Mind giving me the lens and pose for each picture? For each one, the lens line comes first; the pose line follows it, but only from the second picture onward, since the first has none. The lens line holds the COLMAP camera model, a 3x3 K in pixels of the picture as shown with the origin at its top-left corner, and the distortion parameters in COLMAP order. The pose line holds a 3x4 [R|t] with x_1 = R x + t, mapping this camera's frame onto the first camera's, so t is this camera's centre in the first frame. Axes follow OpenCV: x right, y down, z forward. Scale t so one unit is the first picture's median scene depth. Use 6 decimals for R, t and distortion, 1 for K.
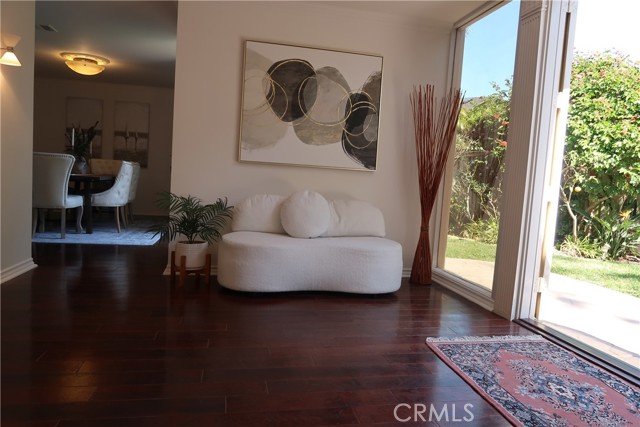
lens RADIAL K [[437.6, 0, 320.0], [0, 437.6, 213.5], [0, 0, 1]] dist [-0.033661, 0.001849]
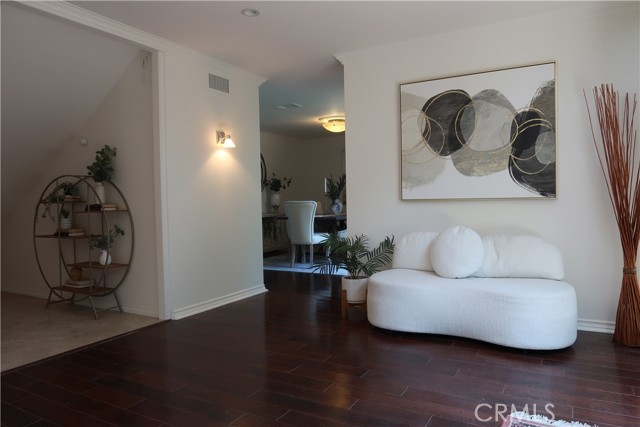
lens RADIAL K [[437.6, 0, 320.0], [0, 437.6, 213.5], [0, 0, 1]] dist [-0.033661, 0.001849]
pose [[0.748993, -0.053759, -0.660394, 0.352716], [0.014078, 0.997769, -0.065257, -0.023100], [0.662429, 0.039580, 0.748079, 0.097311]]
